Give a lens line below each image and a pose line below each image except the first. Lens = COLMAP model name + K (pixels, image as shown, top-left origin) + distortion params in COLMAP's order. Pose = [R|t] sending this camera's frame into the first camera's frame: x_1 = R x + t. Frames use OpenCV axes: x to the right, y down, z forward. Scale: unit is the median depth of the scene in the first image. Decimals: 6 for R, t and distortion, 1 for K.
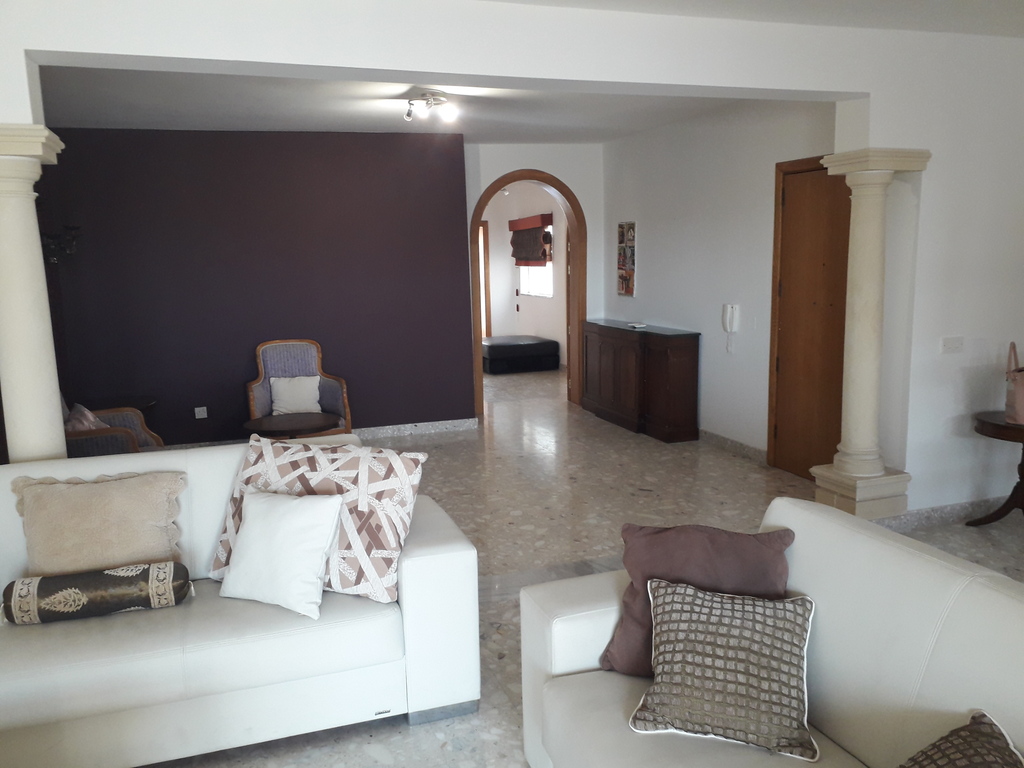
lens RADIAL K [[819.0, 0, 512.9], [0, 819.0, 373.2], [0, 0, 1]] dist [0.067041, -0.099519]
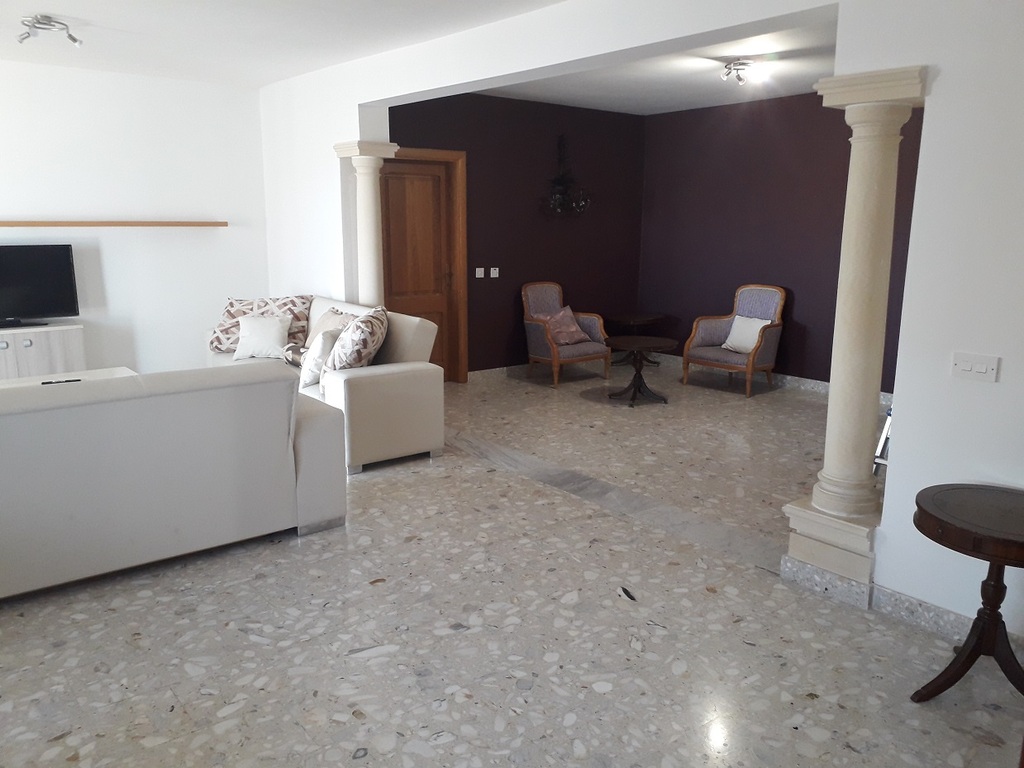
lens RADIAL K [[819.0, 0, 513.8], [0, 819.0, 382.9], [0, 0, 1]] dist [0.067041, -0.099519]
pose [[0.317024, 0.210083, -0.924857, 1.585498], [-0.151027, 0.973897, 0.169454, -0.118700], [0.936315, 0.085957, 0.340478, 0.717391]]
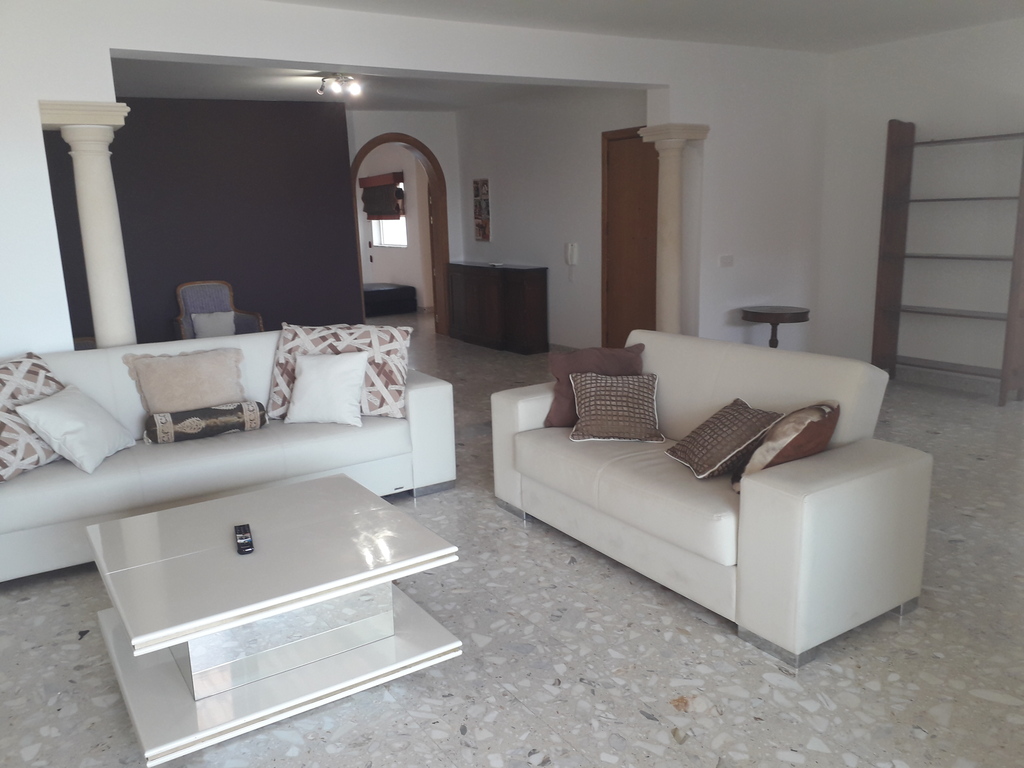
lens RADIAL K [[819.0, 0, 510.6], [0, 819.0, 387.2], [0, 0, 1]] dist [0.067041, -0.099519]
pose [[0.974286, -0.056824, 0.218032, -0.260353], [0.043438, 0.996893, 0.065711, 0.114708], [-0.221088, -0.054551, 0.973727, -0.527115]]
